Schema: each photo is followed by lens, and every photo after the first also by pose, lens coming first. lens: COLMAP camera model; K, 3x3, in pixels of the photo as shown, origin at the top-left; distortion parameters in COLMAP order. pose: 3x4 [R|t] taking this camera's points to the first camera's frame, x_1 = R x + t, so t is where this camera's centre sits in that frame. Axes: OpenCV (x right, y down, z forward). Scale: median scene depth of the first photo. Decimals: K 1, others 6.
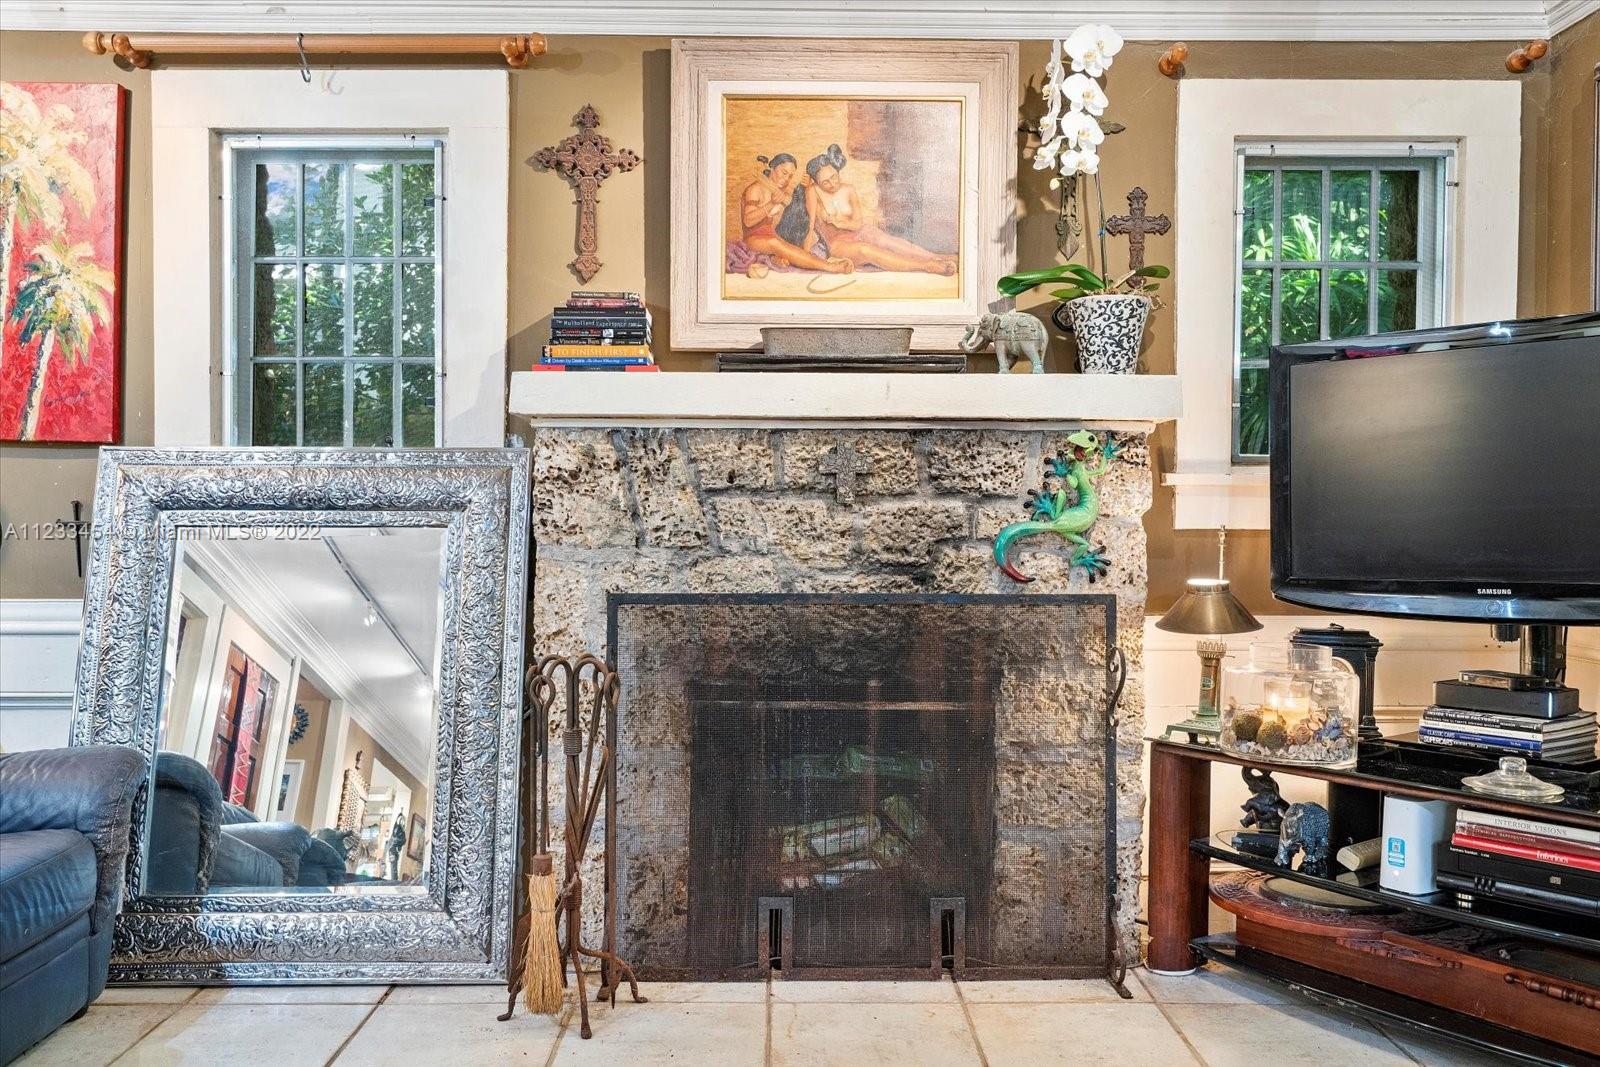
lens RADIAL K [[1412.0, 0, 728.0], [0, 1412.0, 559.8], [0, 0, 1]] dist [0.013011, -0.014041]
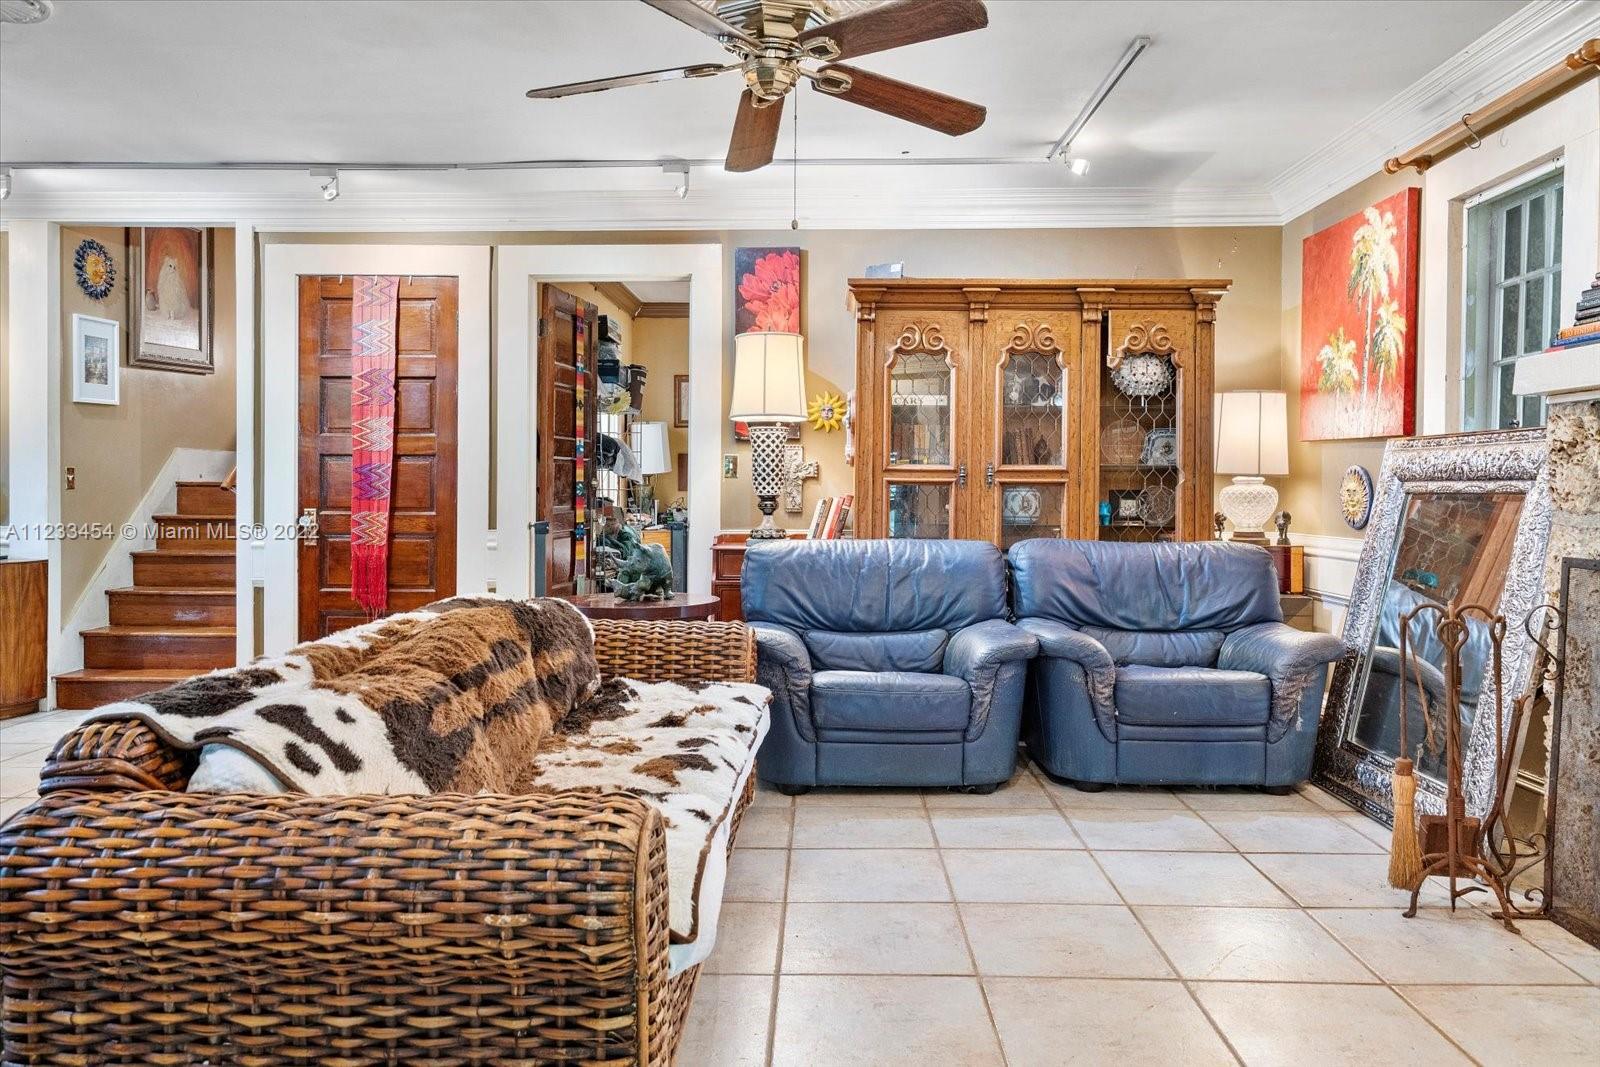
lens RADIAL K [[1052.1, 0, 791.3], [0, 1052.1, 496.5], [0, 0, 1]] dist [0.006124, 0.002174]
pose [[-0.005797, 0.007045, -0.999958, 0.709449], [-0.032788, 0.999436, 0.007231, -0.008030], [0.999446, 0.032829, -0.005562, 0.414789]]
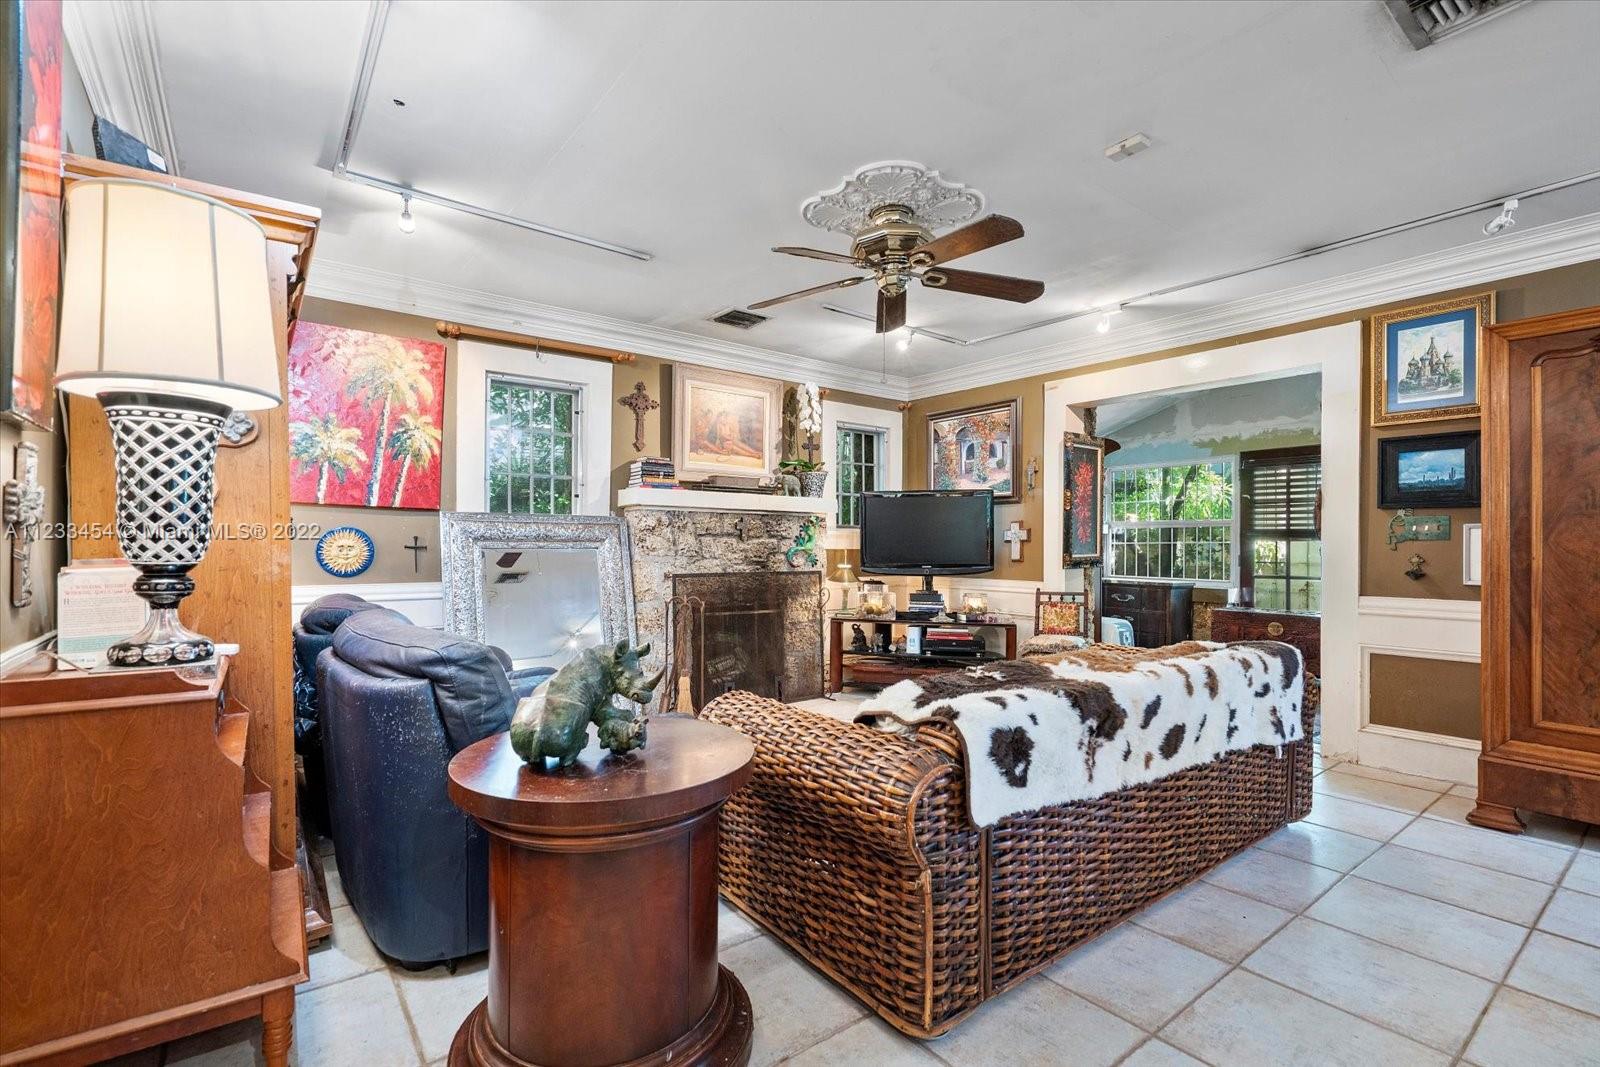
lens RADIAL K [[868.5, 0, 773.4], [0, 868.5, 535.9], [0, 0, 1]] dist [-0.004165, 0.000095]
pose [[0.773718, 0.008120, 0.633478, -0.953440], [0.015407, 0.999381, -0.031628, 0.007213], [-0.633343, 0.034232, 0.773114, -0.364467]]
